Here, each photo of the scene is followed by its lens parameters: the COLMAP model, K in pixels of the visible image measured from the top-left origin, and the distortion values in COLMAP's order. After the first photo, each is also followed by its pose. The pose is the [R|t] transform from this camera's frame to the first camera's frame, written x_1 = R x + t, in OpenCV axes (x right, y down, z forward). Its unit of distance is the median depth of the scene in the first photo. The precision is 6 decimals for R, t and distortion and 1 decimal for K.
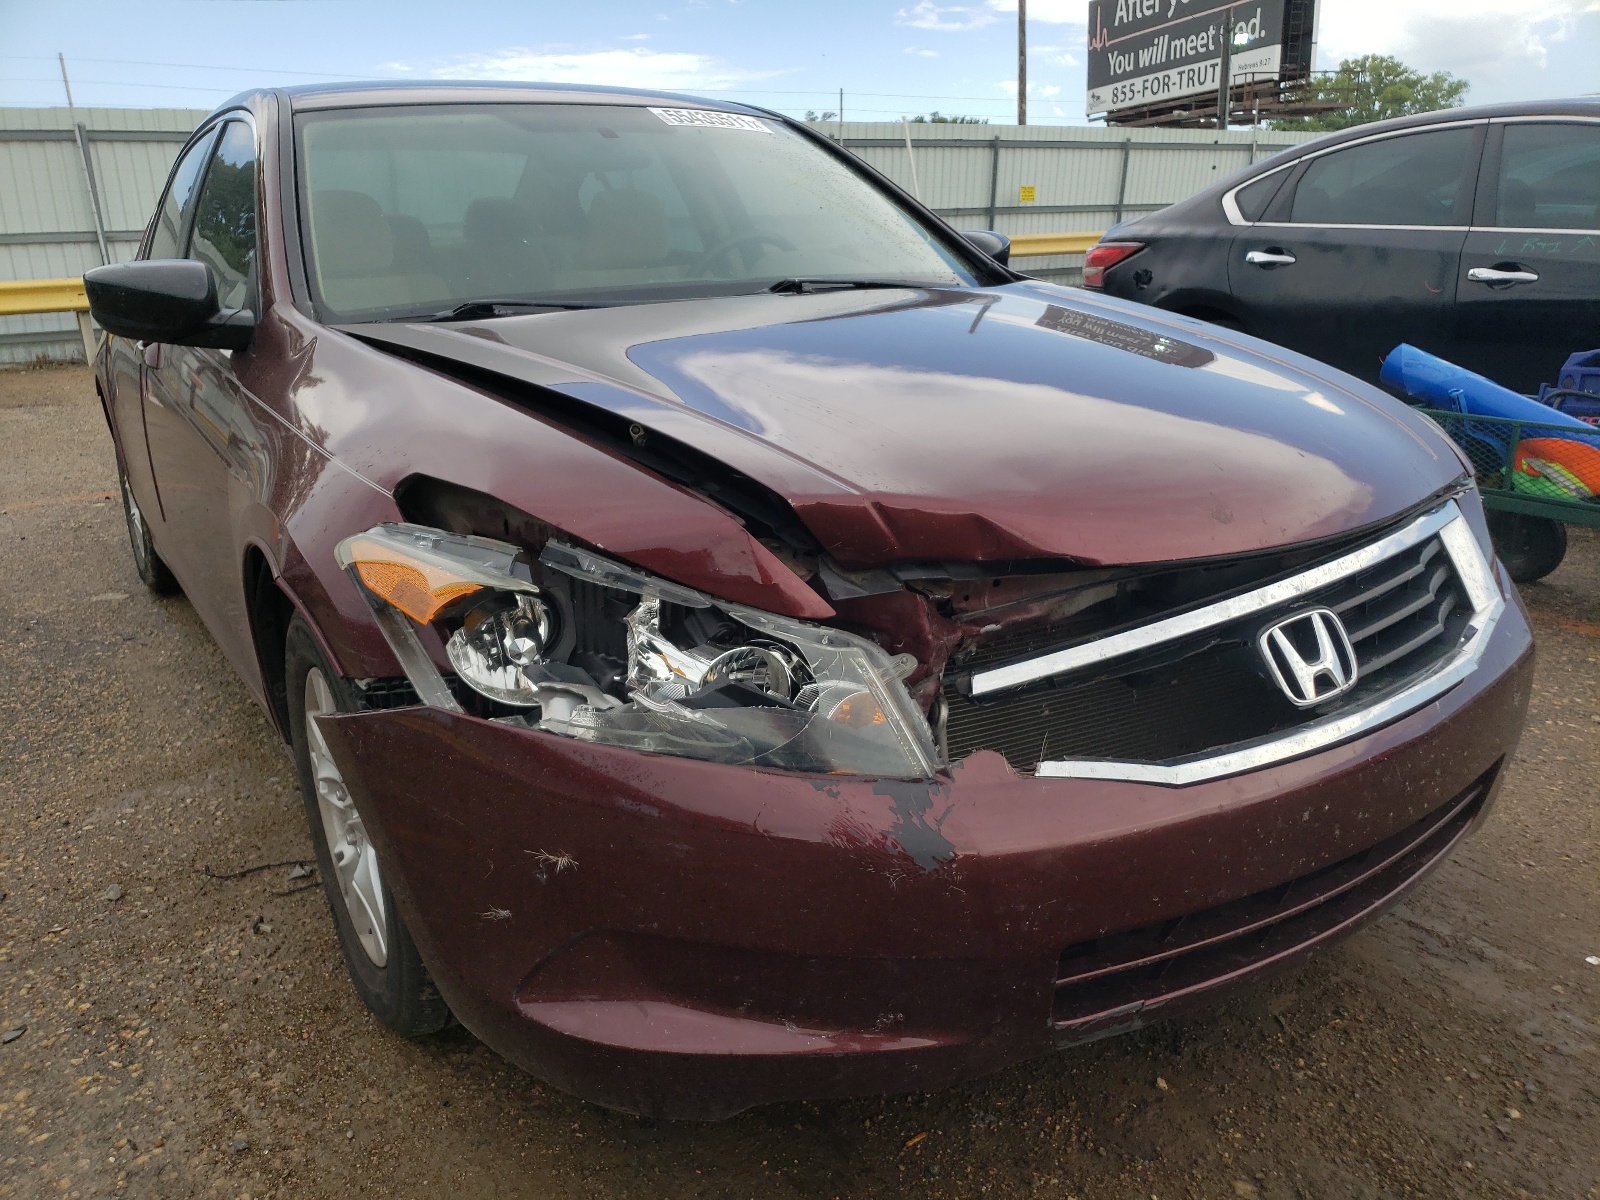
lens RADIAL K [[1274.9, 0, 800.0], [0, 1274.9, 600.0], [0, 0, 1]] dist [0.011468, 0.012202]
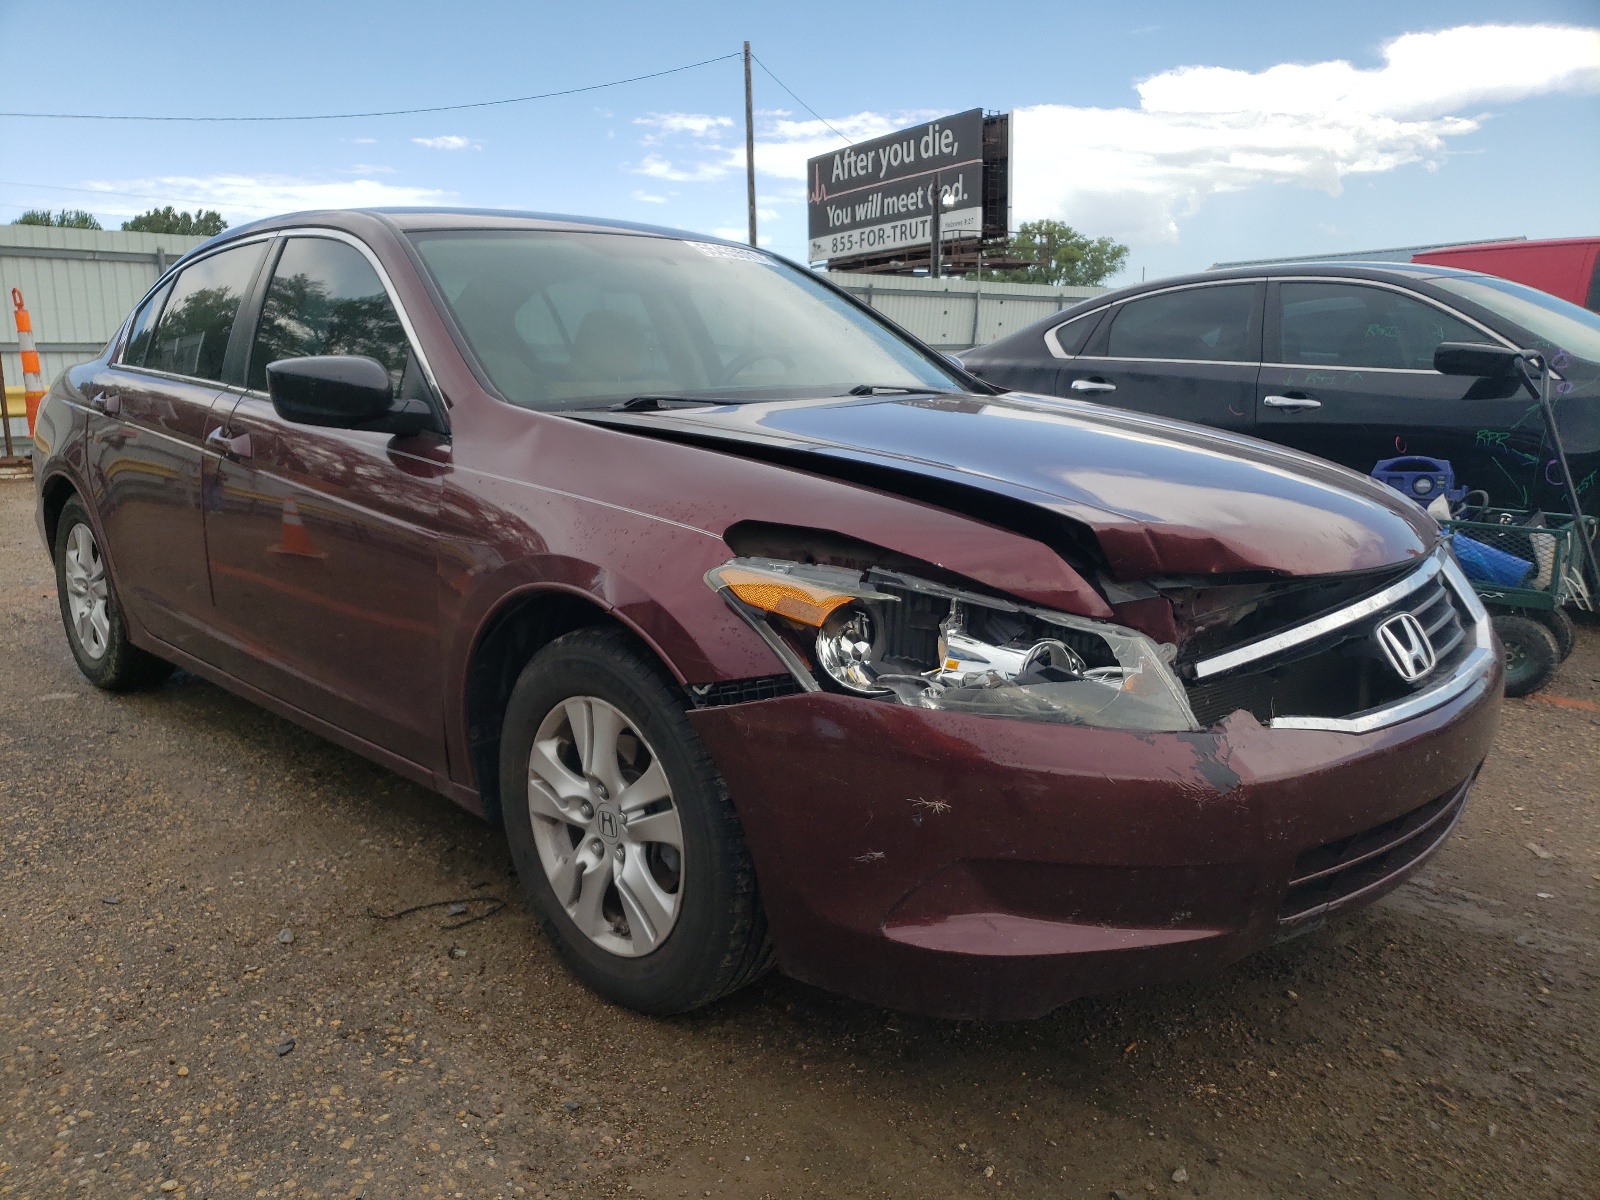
lens RADIAL K [[1280.5, 0, 776.2], [0, 1280.5, 587.9], [0, 0, 1]] dist [0.009266, -0.000261]
pose [[0.980877, -0.011932, 0.194264, -0.477835], [0.032964, 0.993884, -0.105395, 0.093667], [-0.191818, 0.109783, 0.975271, -0.201060]]
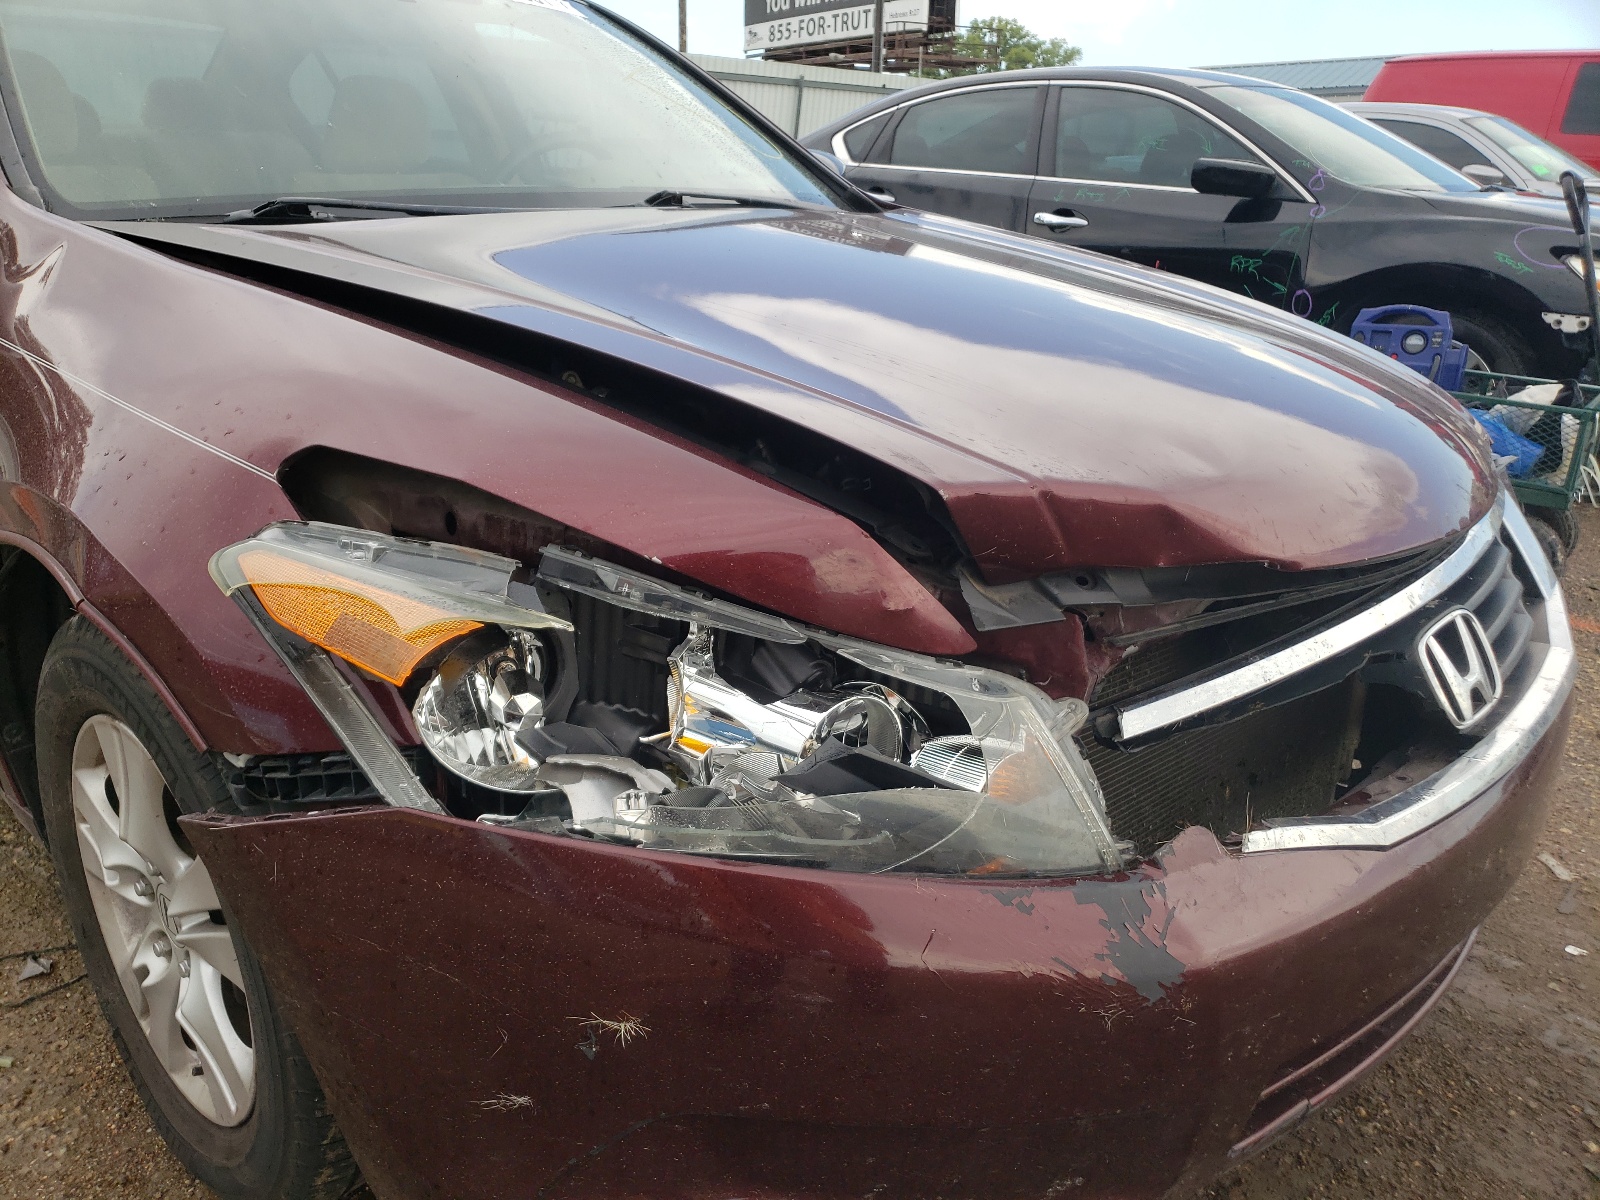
lens RADIAL K [[1280.5, 0, 776.2], [0, 1280.5, 587.9], [0, 0, 1]] dist [0.009266, -0.000261]
pose [[0.969686, -0.025278, 0.243044, -0.215953], [0.015654, 0.999018, 0.041449, -0.045057], [-0.243853, -0.036388, 0.969129, 0.262246]]
